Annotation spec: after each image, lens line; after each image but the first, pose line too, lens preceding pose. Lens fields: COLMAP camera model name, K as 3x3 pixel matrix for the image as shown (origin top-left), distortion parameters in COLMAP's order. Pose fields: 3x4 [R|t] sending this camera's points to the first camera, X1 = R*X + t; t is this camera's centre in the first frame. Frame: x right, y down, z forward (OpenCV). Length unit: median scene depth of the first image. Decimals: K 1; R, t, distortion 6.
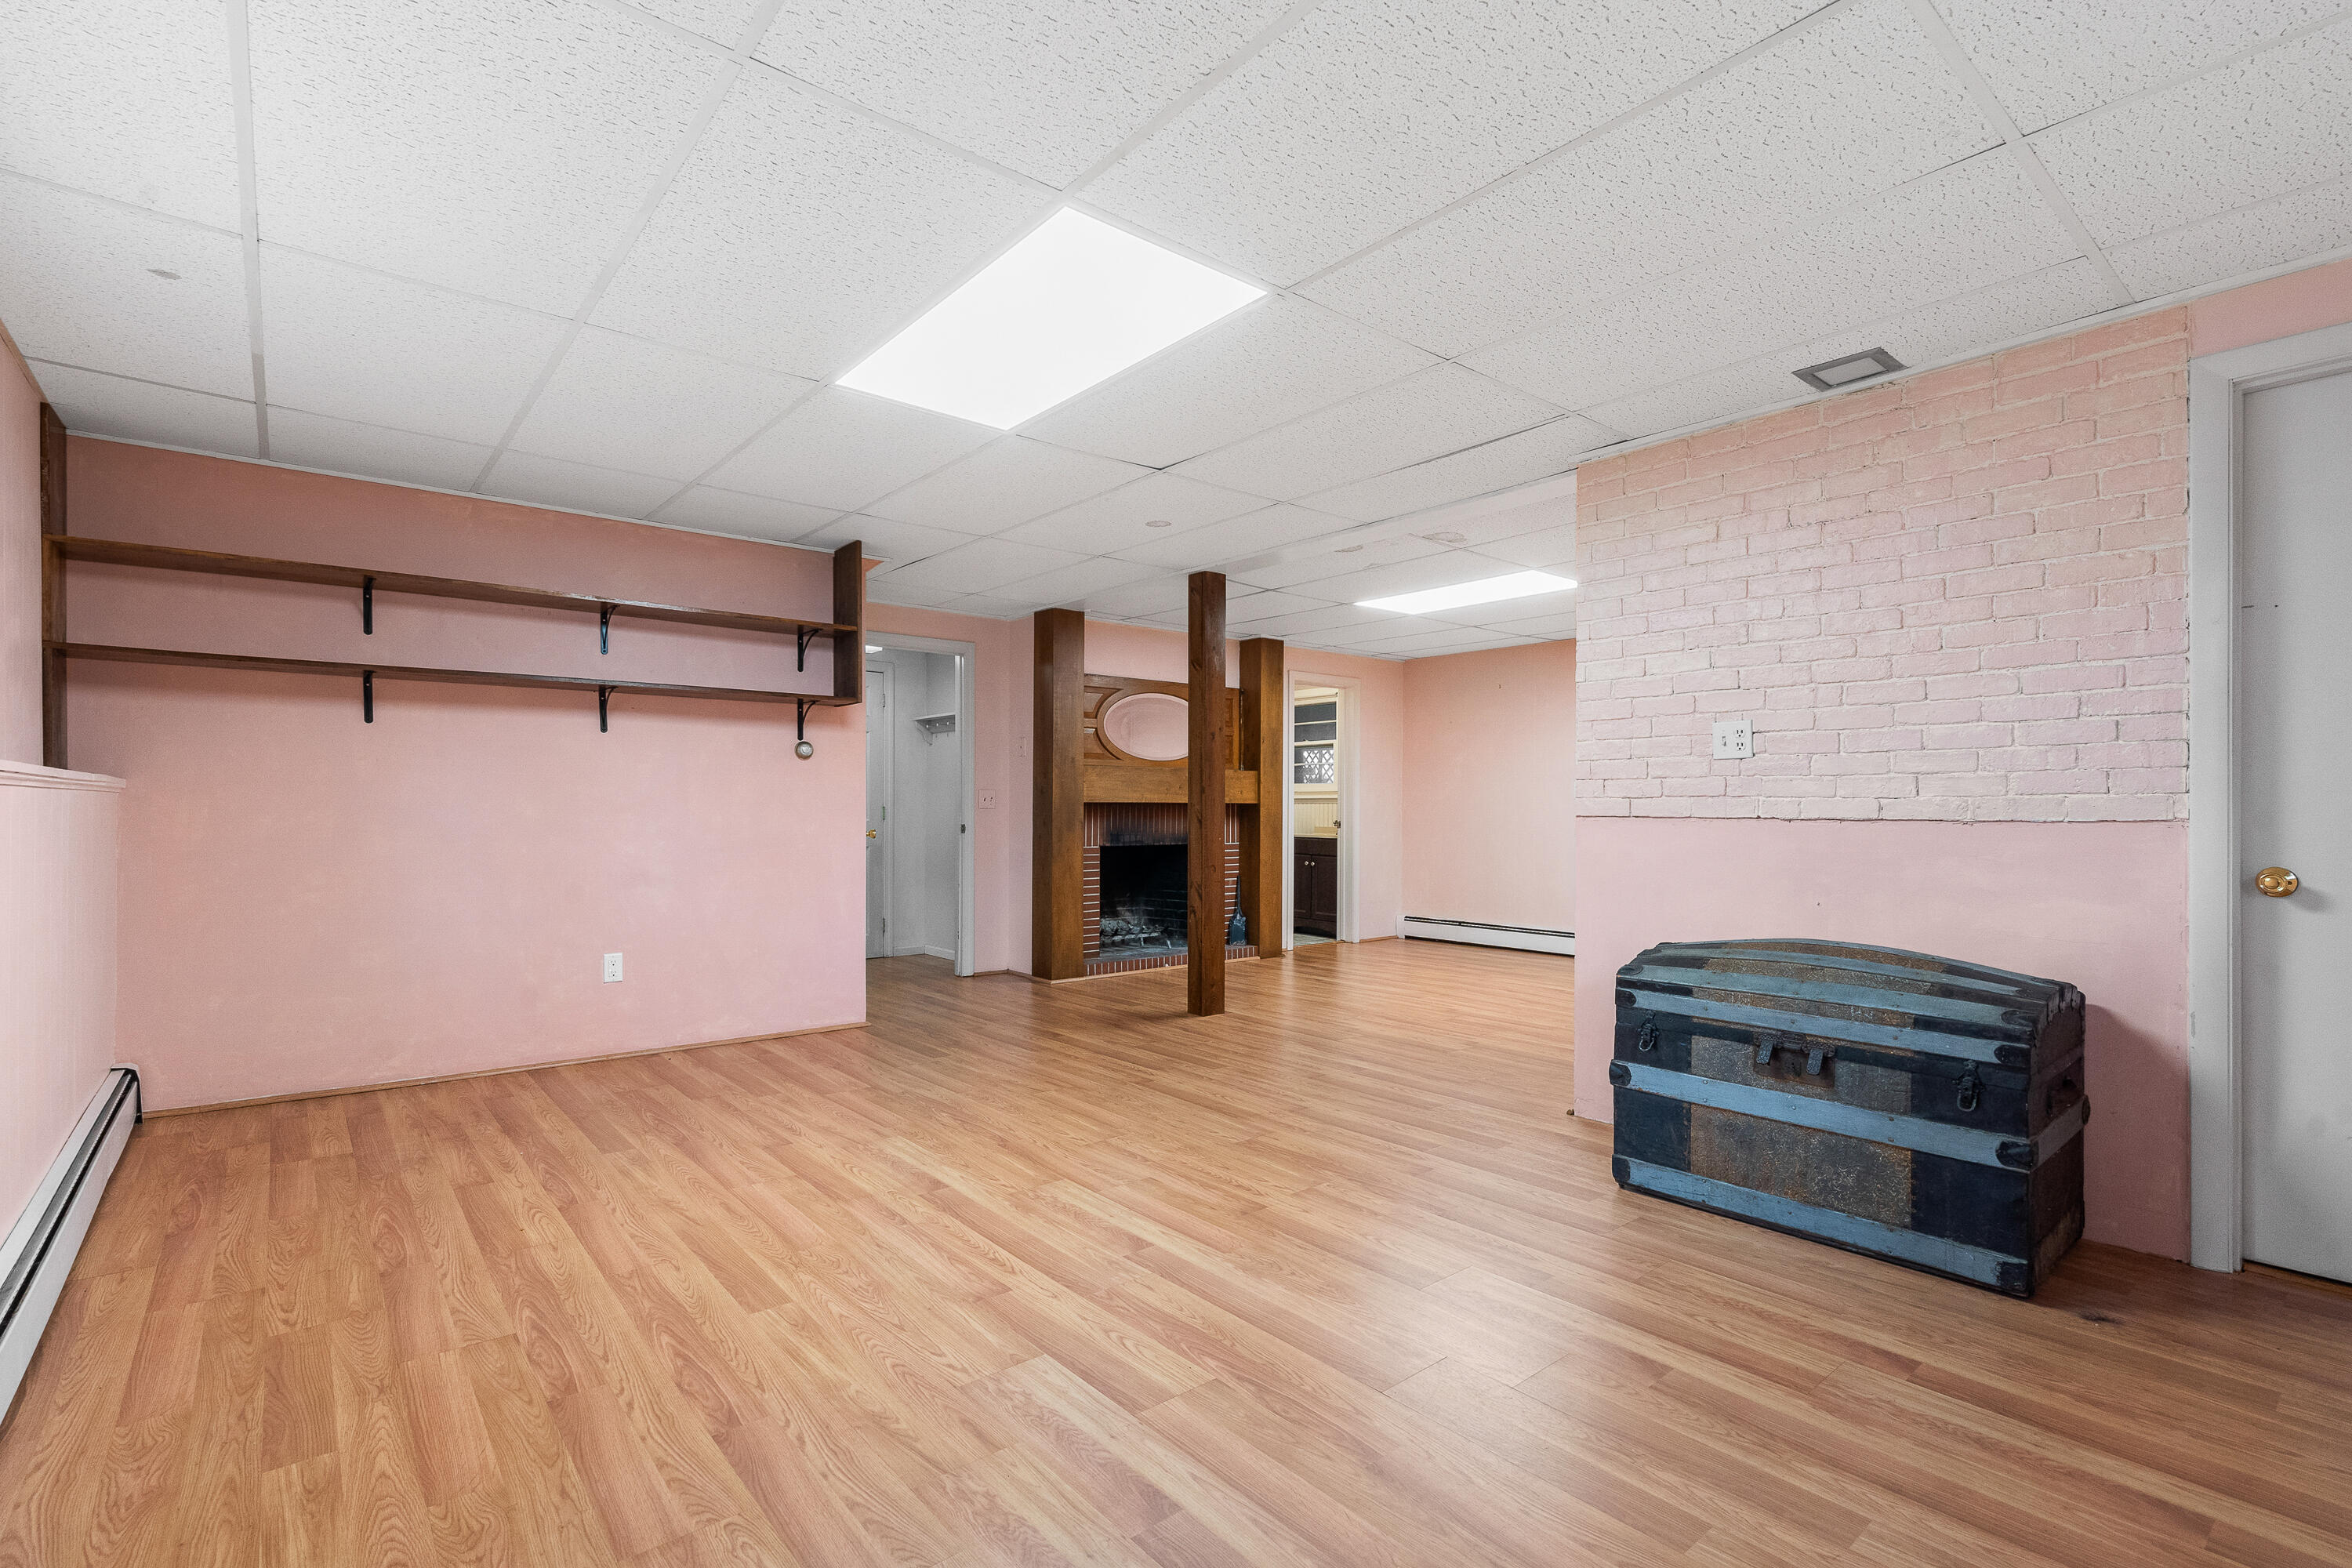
lens RADIAL K [[1077.8, 0, 1182.2], [0, 1077.8, 811.9], [0, 0, 1]] dist [-0.000776, 0.000142]
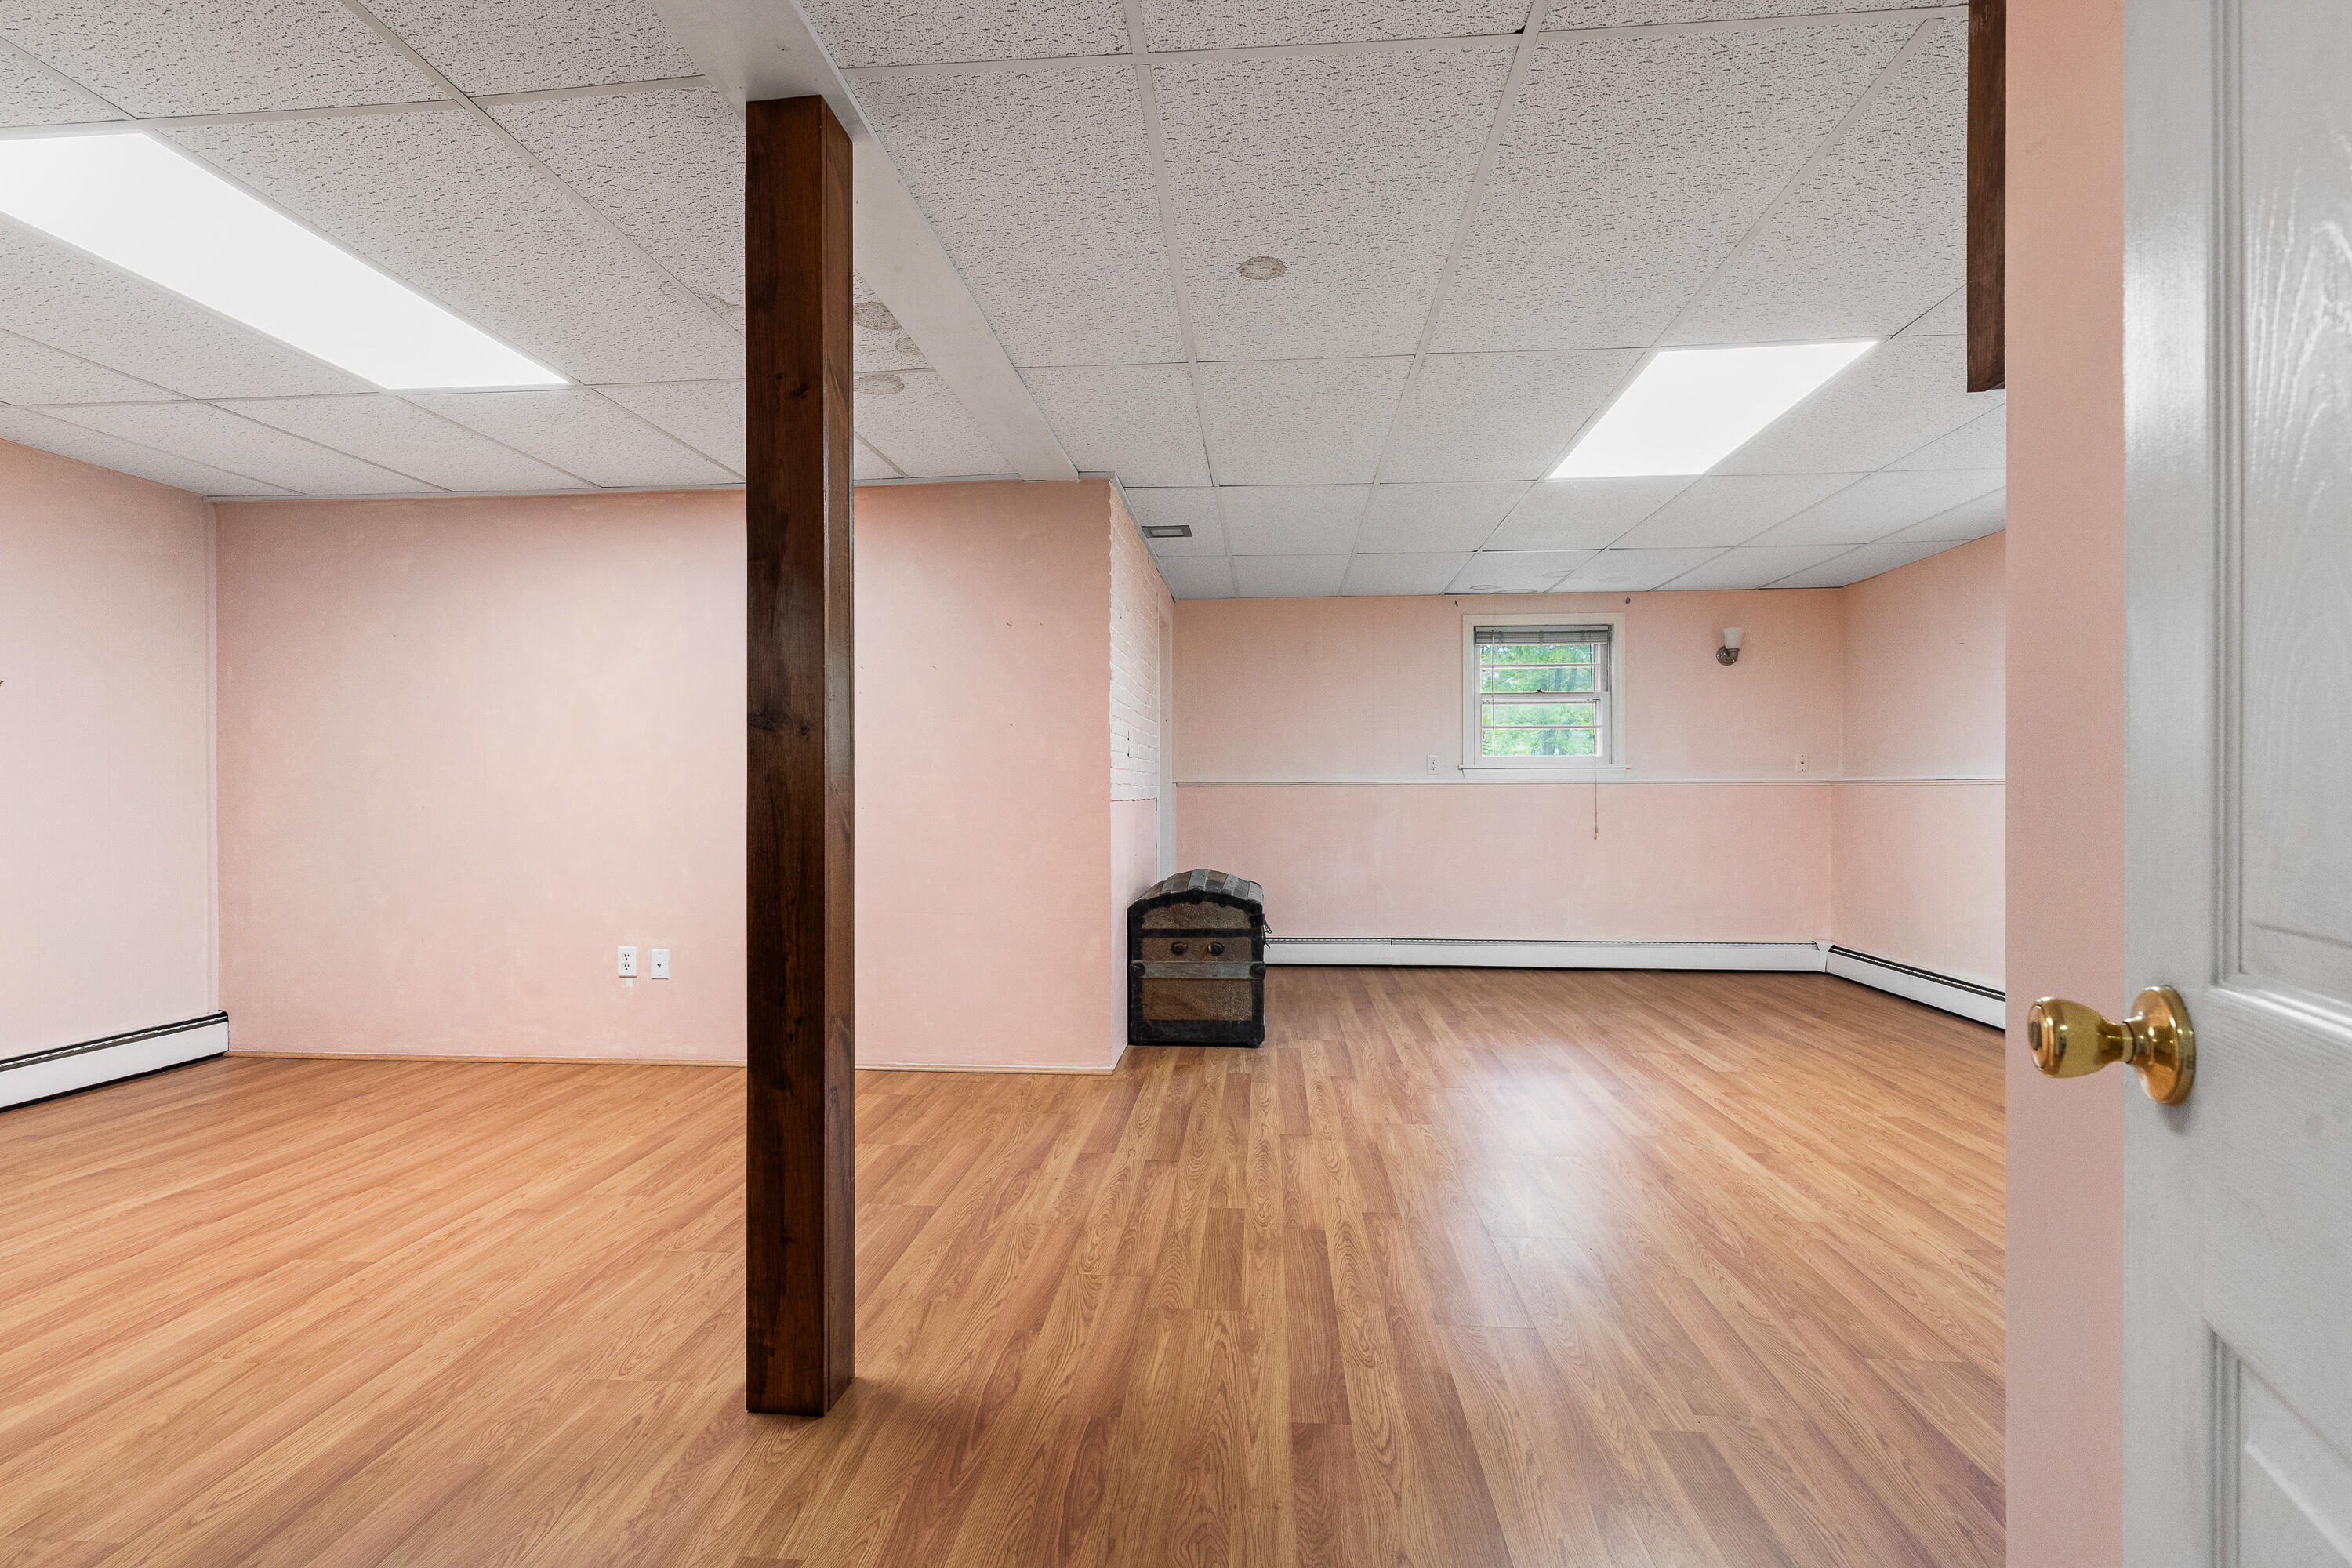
lens RADIAL K [[1068.3, 0, 1173.3], [0, 1068.3, 785.3], [0, 0, 1]] dist [-0.003362, 0.000617]
pose [[-0.706390, 0.003390, 0.707815, -0.308288], [0.003567, 0.999993, -0.001230, -0.006941], [-0.707814, 0.001655, -0.706397, 1.175783]]
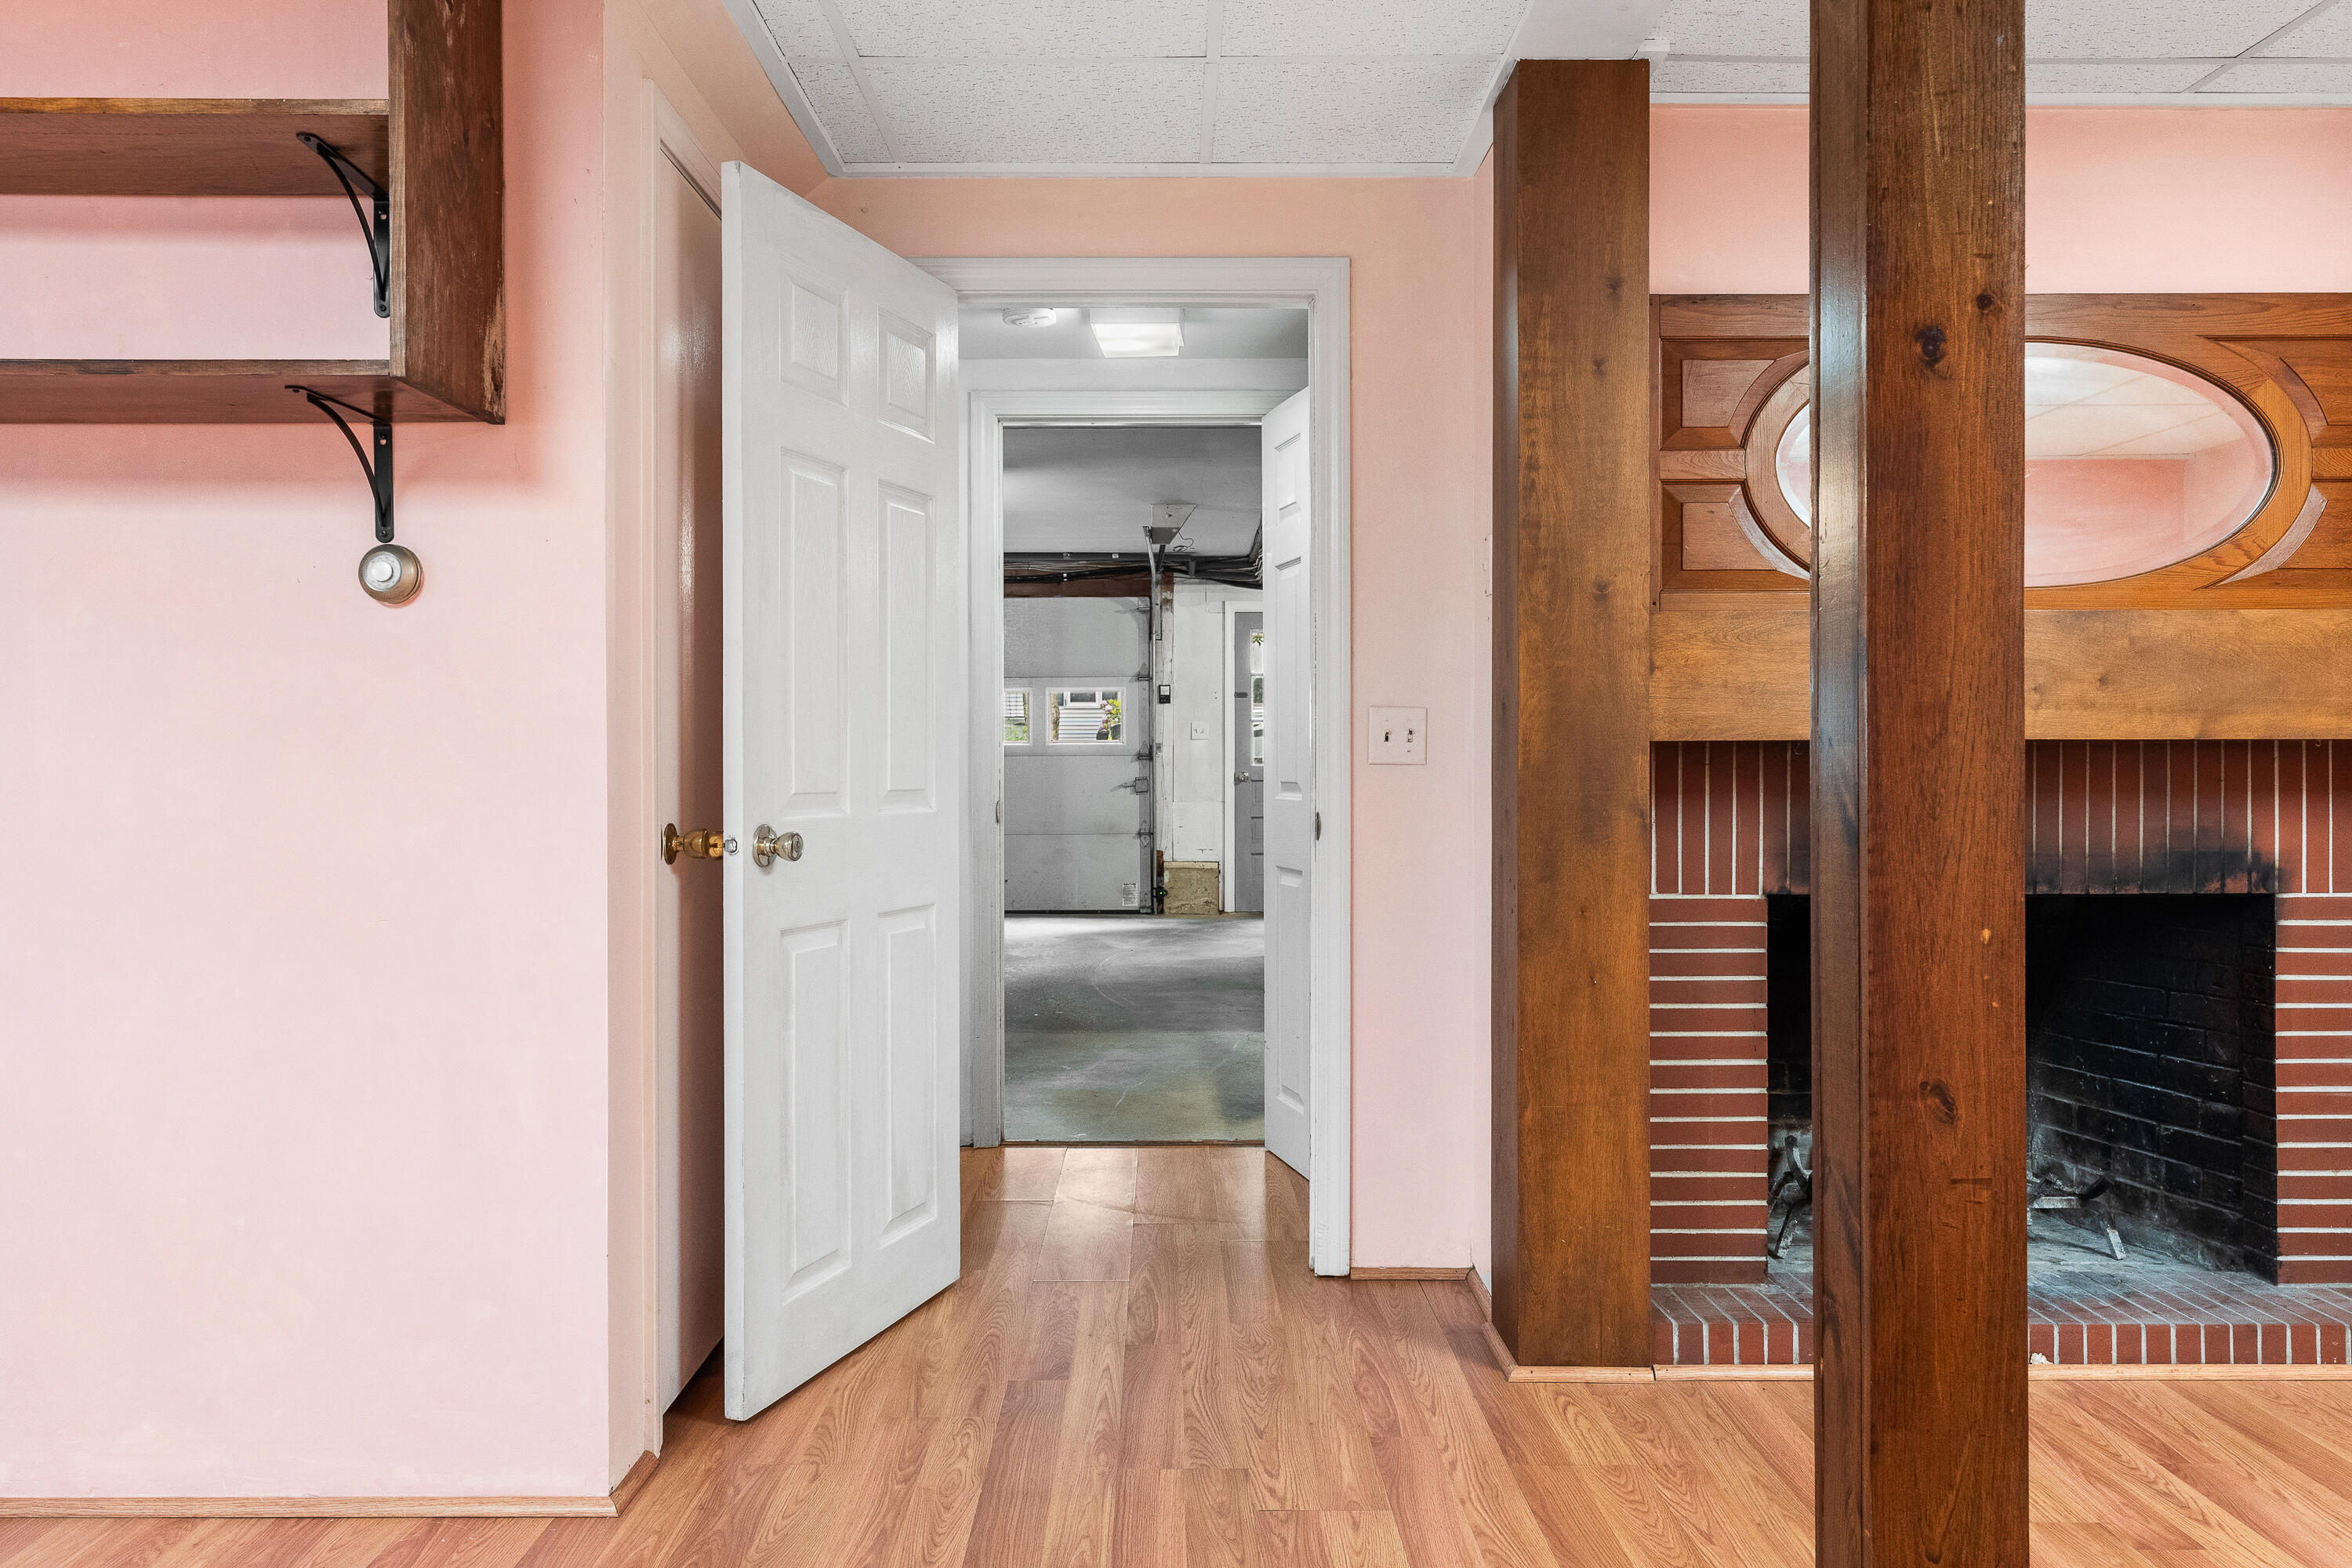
lens RADIAL K [[1646.6, 0, 1180.1], [0, 1646.6, 759.2], [0, 0, 1]] dist [0.008130, -0.002084]
pose [[0.769814, -0.004863, -0.638250, 0.106405], [0.001100, 0.999980, -0.006292, -0.001784], [0.638267, 0.004141, 0.769804, 0.719956]]
